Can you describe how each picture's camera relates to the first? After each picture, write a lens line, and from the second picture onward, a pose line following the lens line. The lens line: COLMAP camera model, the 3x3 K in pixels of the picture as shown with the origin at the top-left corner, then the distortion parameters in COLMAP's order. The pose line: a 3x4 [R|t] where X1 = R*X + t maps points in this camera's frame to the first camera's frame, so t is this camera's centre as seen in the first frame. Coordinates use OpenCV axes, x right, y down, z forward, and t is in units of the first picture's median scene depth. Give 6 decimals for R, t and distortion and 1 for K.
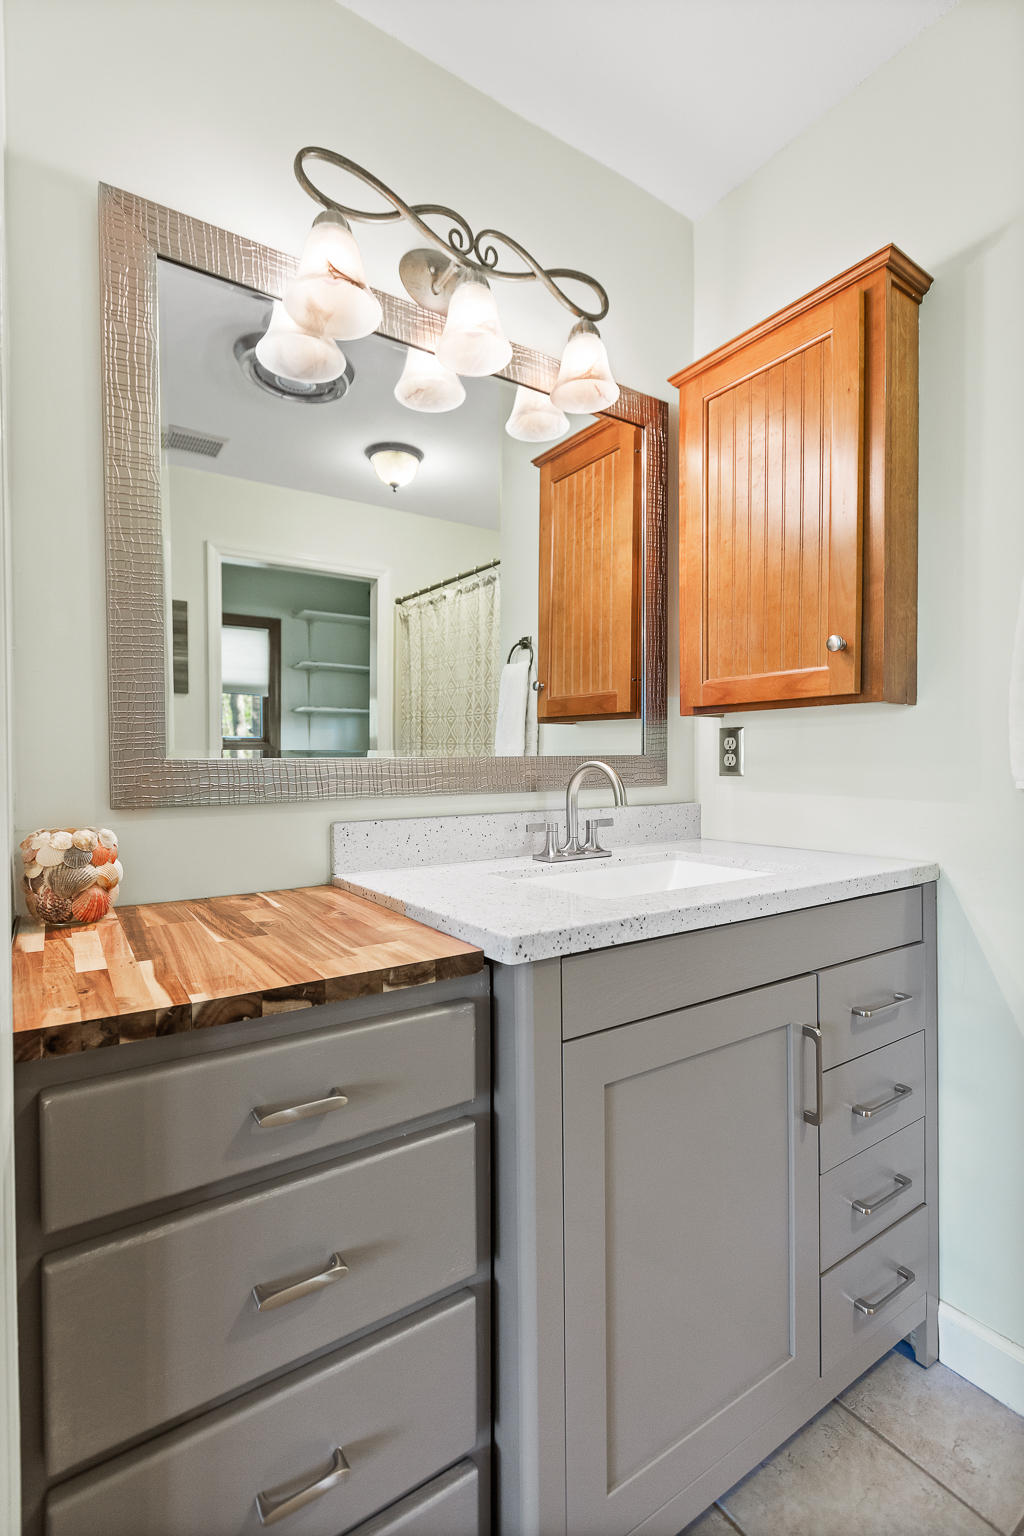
lens RADIAL K [[692.6, 0, 512.0], [0, 692.6, 768.0], [0, 0, 1]] dist [0.000487, -0.000768]
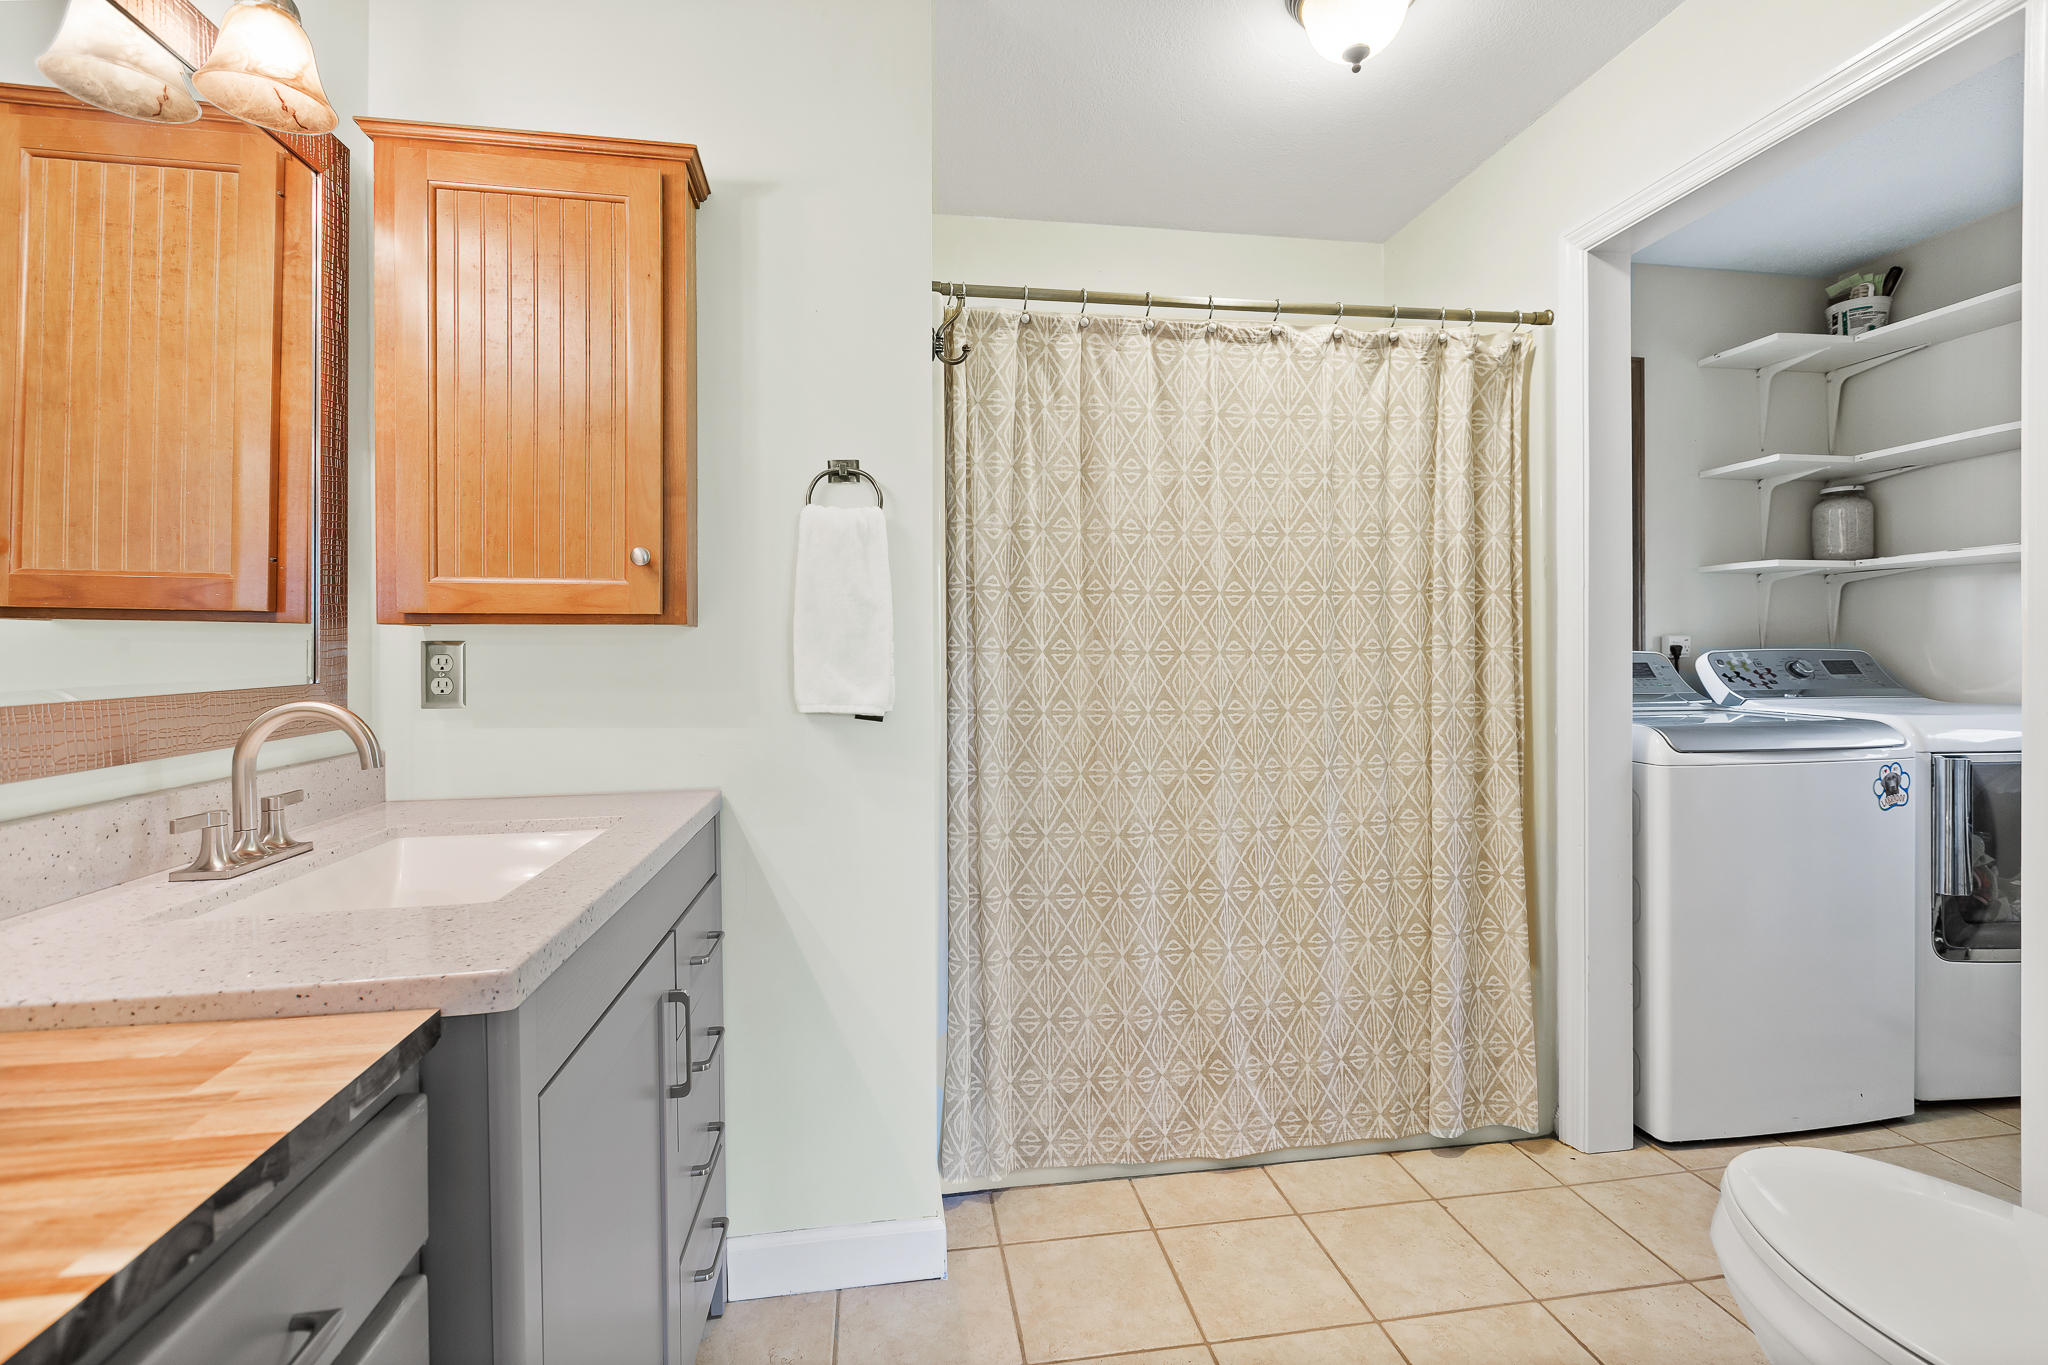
lens RADIAL K [[932.6, 0, 1026.5], [0, 932.6, 643.0], [0, 0, 1]] dist [-0.000115, 0.000309]
pose [[0.411770, 0.010078, 0.911232, -0.372622], [0.006529, 0.999881, -0.014009, -0.045550], [-0.911264, 0.011718, 0.411655, 0.057281]]
